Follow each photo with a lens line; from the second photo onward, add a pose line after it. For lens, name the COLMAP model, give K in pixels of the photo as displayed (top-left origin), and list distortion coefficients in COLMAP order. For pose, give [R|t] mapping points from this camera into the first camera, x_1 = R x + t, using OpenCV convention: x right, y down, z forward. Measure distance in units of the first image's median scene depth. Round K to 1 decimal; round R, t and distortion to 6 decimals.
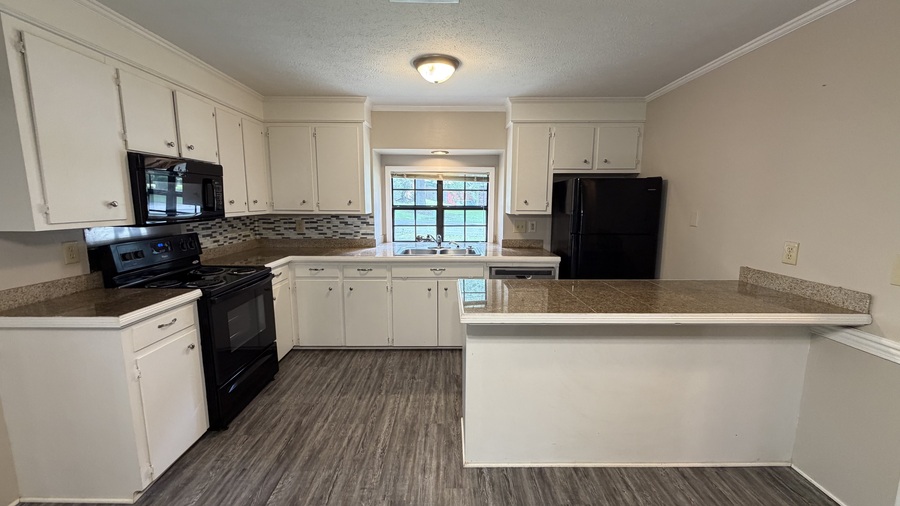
lens RADIAL K [[360.0, 0, 448.7], [0, 360.0, 252.7], [0, 0, 1]] dist [0.000626, 0.000239]
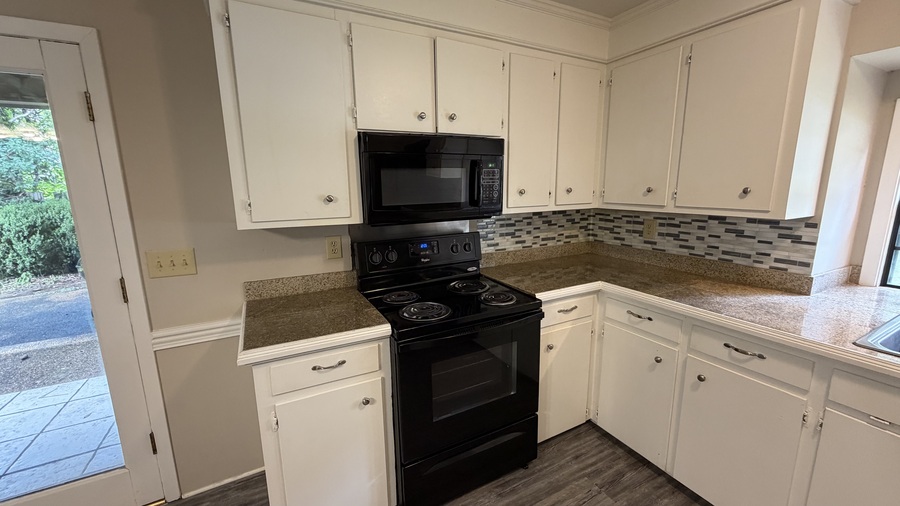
lens RADIAL K [[360.0, 0, 446.7], [0, 360.0, 253.3], [0, 0, 1]] dist [0.000626, 0.000239]
pose [[0.462428, 0.158313, -0.872409, -0.038144], [-0.113023, 0.986429, 0.119094, -0.075124], [0.879424, 0.043530, 0.474045, 0.455342]]
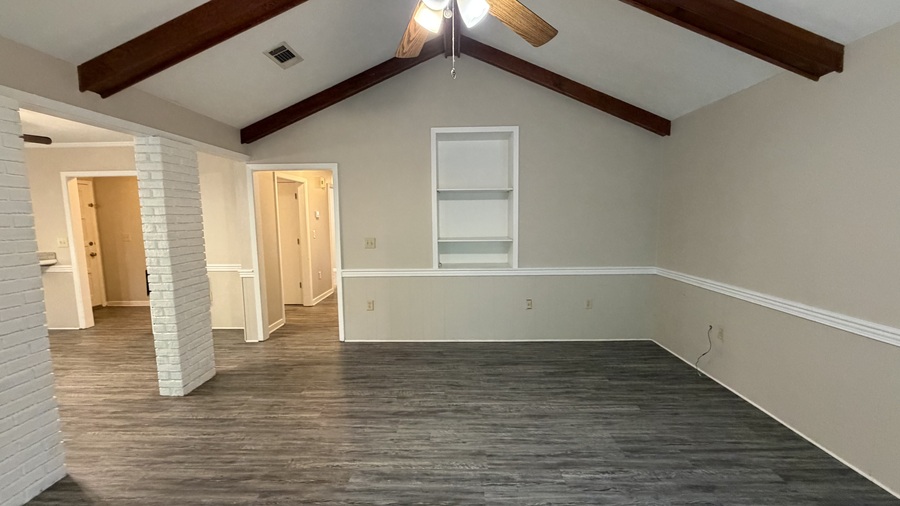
lens RADIAL K [[360.0, 0, 448.0], [0, 360.0, 252.4], [0, 0, 1]] dist [0.000626, 0.000239]
pose [[0.025241, -0.106911, 0.993948, -0.752427], [0.158321, 0.982144, 0.101621, 0.148174], [-0.987065, 0.154798, 0.041717, -1.030840]]
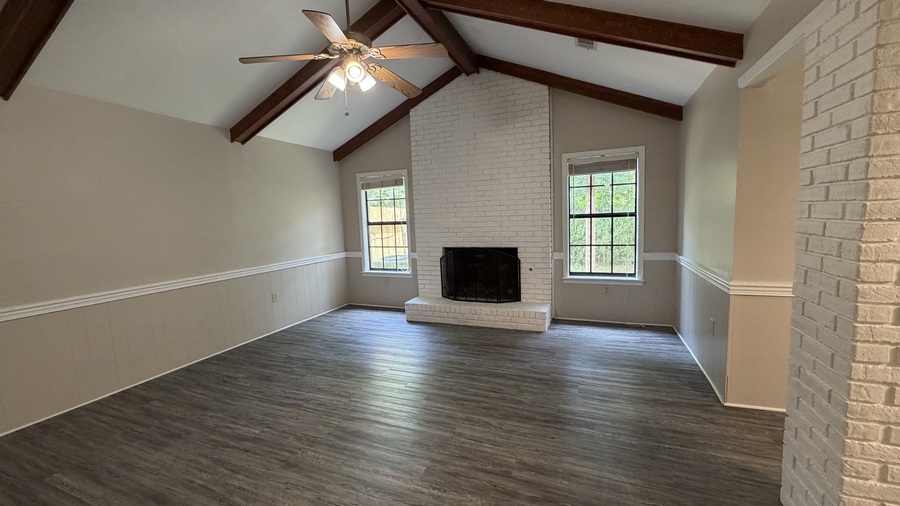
lens RADIAL K [[360.0, 0, 448.4], [0, 360.0, 253.2], [0, 0, 1]] dist [0.000626, 0.000239]
pose [[-0.384219, 0.107202, -0.916997, 0.240000], [-0.096451, 0.983140, 0.155347, 0.118089], [0.918190, 0.148132, -0.367402, -0.606542]]
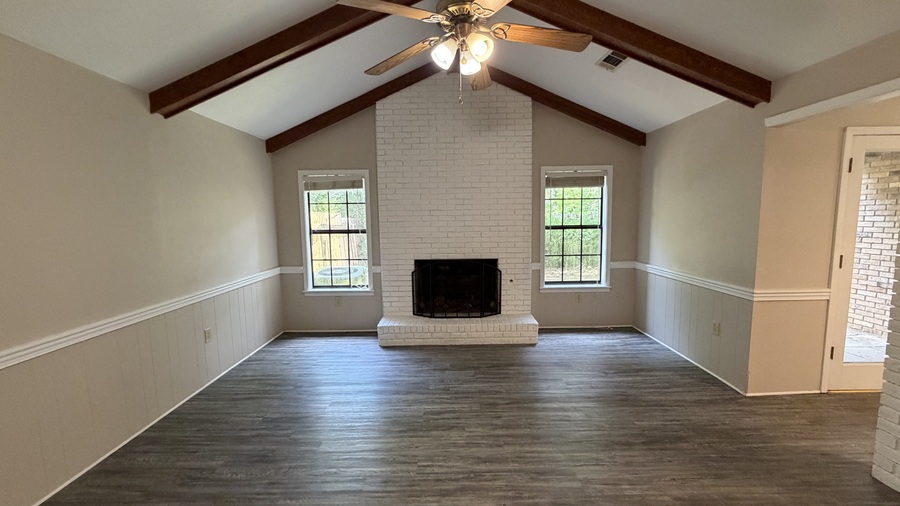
lens RADIAL K [[360.0, 0, 448.4], [0, 360.0, 253.0], [0, 0, 1]] dist [0.000626, 0.000239]
pose [[-0.007833, 0.101467, -0.994808, 0.207814], [-0.128515, 0.986486, 0.101630, 0.150117], [0.991677, 0.128644, 0.005313, -1.044769]]
